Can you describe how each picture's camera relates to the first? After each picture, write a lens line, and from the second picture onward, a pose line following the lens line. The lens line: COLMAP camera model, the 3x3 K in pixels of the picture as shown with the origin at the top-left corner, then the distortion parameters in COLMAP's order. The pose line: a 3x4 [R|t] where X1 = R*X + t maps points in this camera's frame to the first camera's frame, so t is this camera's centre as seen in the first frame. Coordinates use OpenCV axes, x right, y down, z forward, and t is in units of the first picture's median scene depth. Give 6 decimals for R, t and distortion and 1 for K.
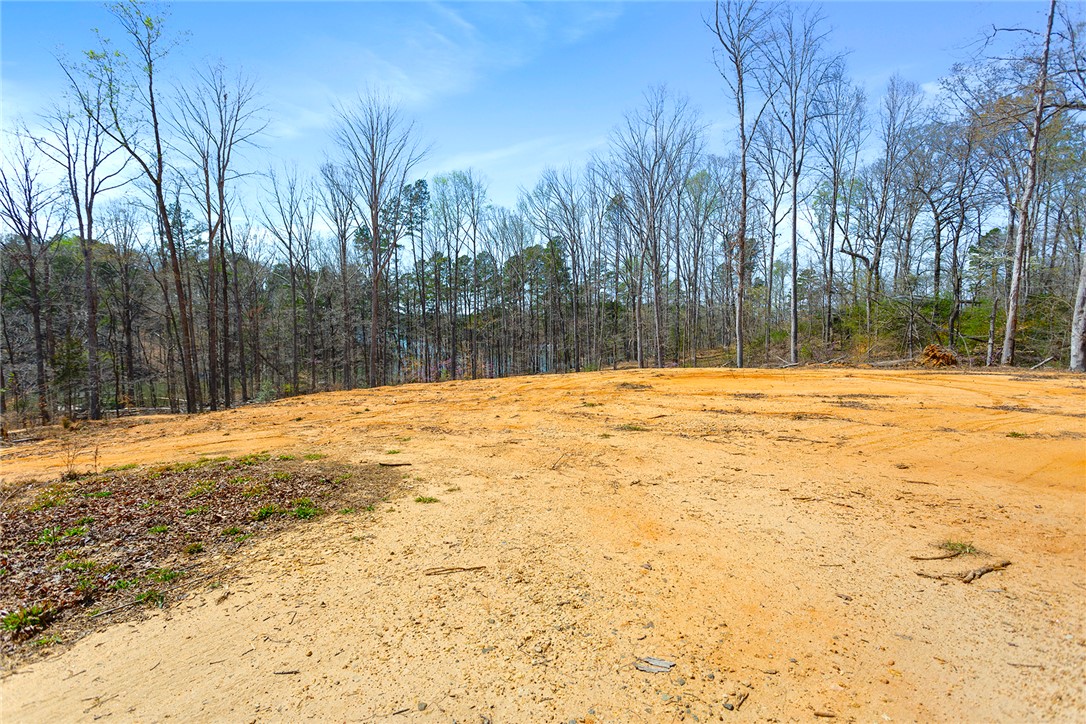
lens RADIAL K [[523.1, 0, 541.8], [0, 523.1, 357.5], [0, 0, 1]] dist [0.021498, -0.000519]
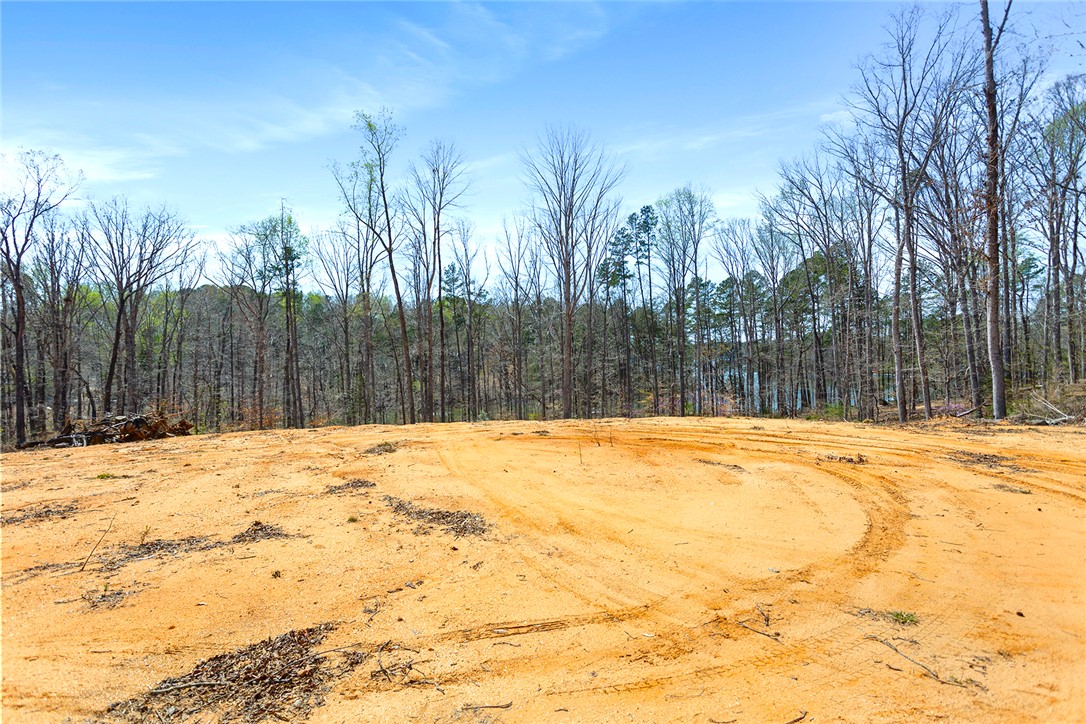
lens RADIAL K [[523.1, 0, 541.8], [0, 523.1, 357.5], [0, 0, 1]] dist [0.021498, -0.000519]
pose [[0.821293, -0.026541, -0.569888, 0.275757], [-0.005068, 0.998538, -0.053808, -0.011733], [0.570484, 0.047081, 0.819958, 0.196965]]
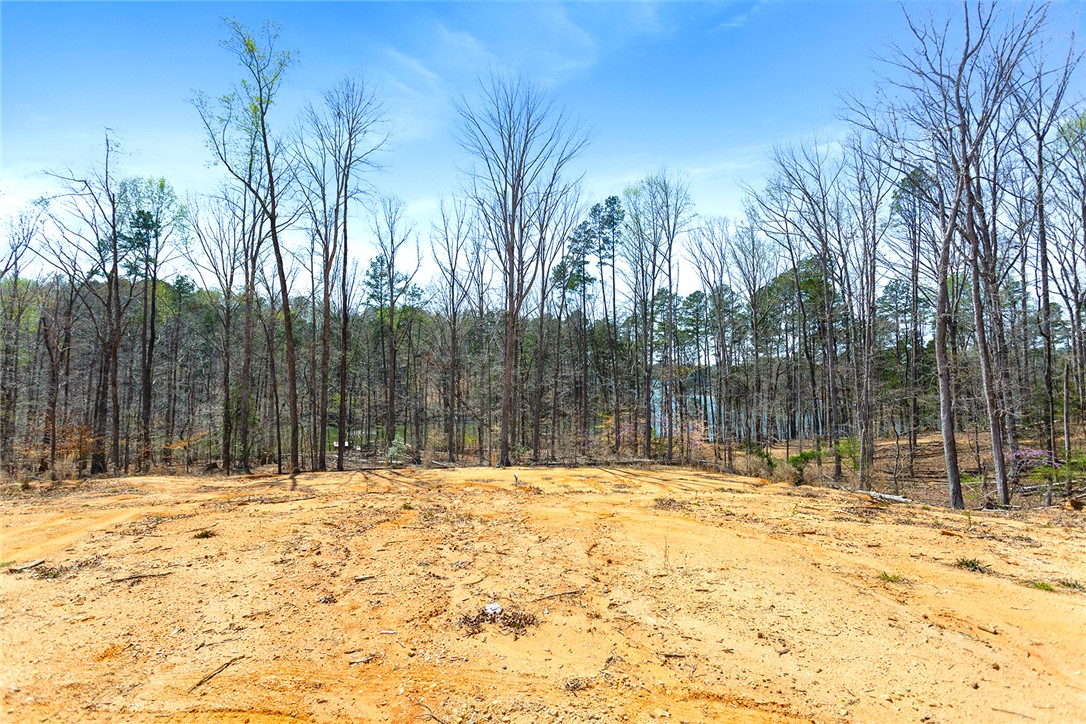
lens RADIAL K [[523.1, 0, 541.8], [0, 523.1, 357.5], [0, 0, 1]] dist [0.021498, -0.000519]
pose [[0.866082, -0.016073, -0.499643, 0.145266], [-0.032589, 0.995542, -0.088515, -0.018426], [0.498838, 0.092944, 0.861697, 0.460078]]
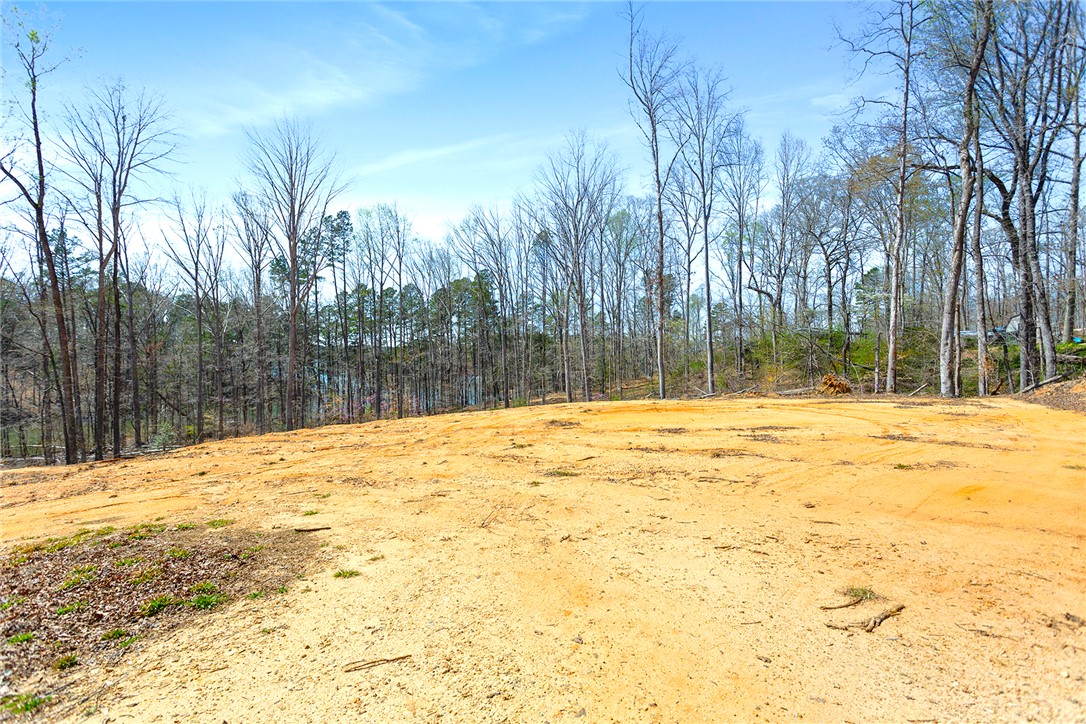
lens RADIAL K [[523.1, 0, 541.8], [0, 523.1, 357.5], [0, 0, 1]] dist [0.021498, -0.000519]
pose [[0.990719, -0.010308, 0.135536, 0.000177], [0.018357, 0.998132, -0.058272, -0.004173], [-0.134683, 0.060219, 0.989057, -0.000253]]
